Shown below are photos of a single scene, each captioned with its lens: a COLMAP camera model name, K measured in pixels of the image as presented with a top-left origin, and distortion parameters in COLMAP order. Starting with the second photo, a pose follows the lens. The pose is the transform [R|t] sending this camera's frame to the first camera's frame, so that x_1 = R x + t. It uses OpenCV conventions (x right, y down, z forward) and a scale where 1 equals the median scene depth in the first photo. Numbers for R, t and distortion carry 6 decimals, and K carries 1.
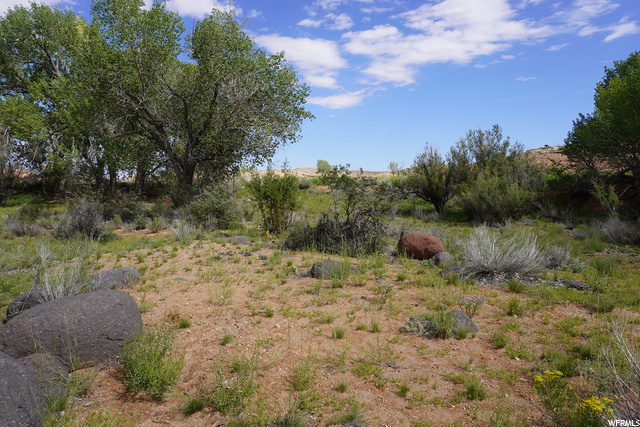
lens RADIAL K [[444.7, 0, 320.0], [0, 444.7, 213.5], [0, 0, 1]] dist [-0.004025, 0.027205]
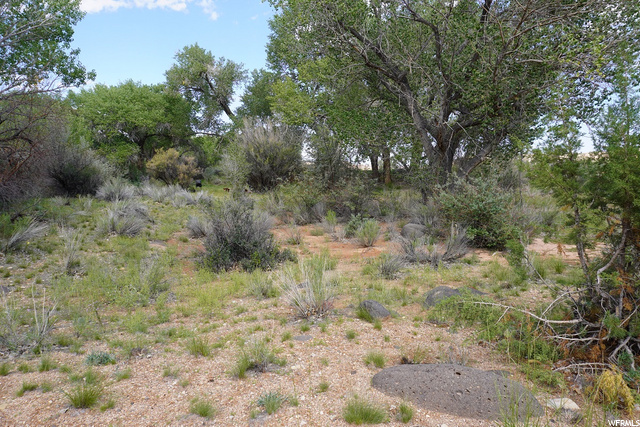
lens RADIAL K [[444.7, 0, 320.0], [0, 444.7, 213.5], [0, 0, 1]] dist [-0.004025, 0.027205]
pose [[0.802607, 0.048191, -0.594558, -0.051242], [-0.030951, 0.998753, 0.039172, -0.017052], [0.595704, -0.013037, 0.803098, 0.361465]]
